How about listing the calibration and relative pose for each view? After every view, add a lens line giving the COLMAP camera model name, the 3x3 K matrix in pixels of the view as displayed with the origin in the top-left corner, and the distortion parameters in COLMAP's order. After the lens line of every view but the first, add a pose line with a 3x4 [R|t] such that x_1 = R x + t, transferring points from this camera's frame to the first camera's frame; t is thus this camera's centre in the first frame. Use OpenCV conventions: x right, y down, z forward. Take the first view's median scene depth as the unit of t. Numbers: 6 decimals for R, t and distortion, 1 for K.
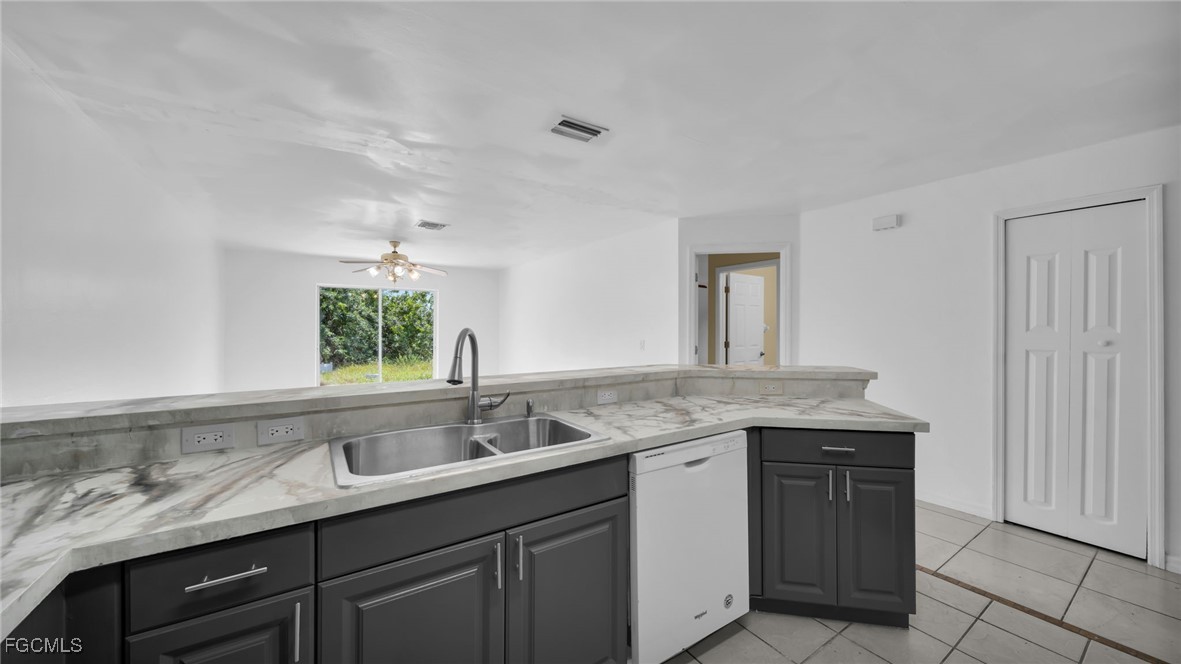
lens RADIAL K [[420.8, 0, 590.8], [0, 420.8, 328.9], [0, 0, 1]] dist [0.003458, 0.000068]
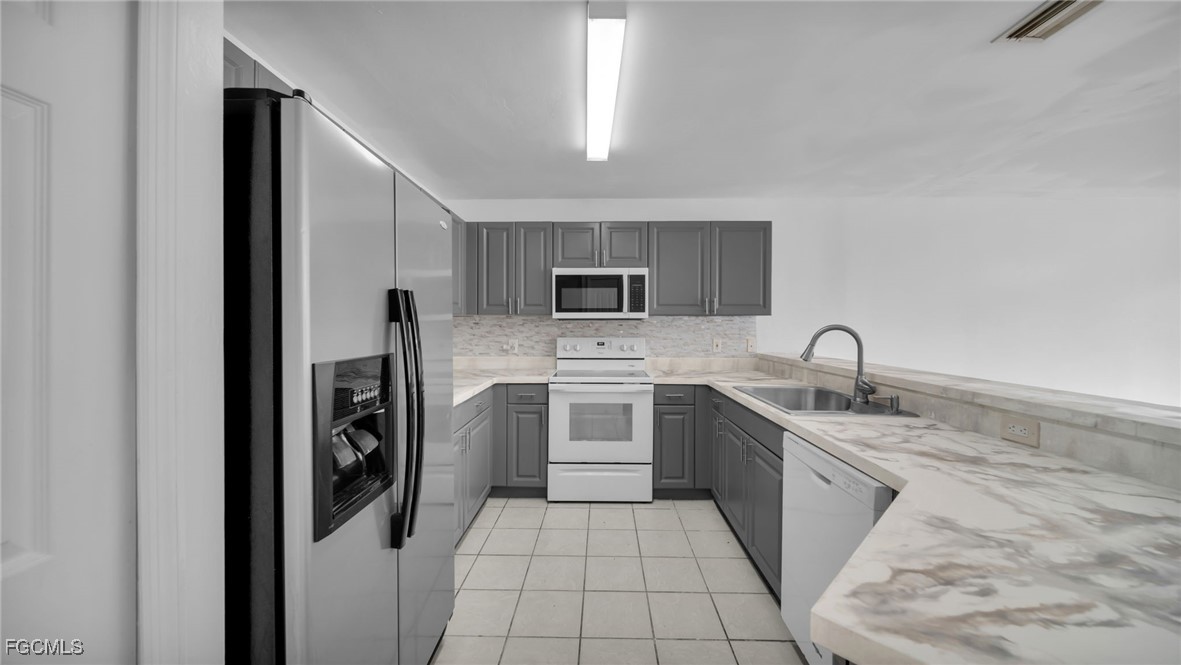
lens RADIAL K [[420.8, 0, 590.8], [0, 420.8, 328.6], [0, 0, 1]] dist [0.003458, 0.000068]
pose [[-0.575301, 0.005518, -0.817923, 0.908748], [-0.004515, 0.999941, 0.009921, 0.000055], [0.817929, 0.009400, -0.575242, 0.805332]]
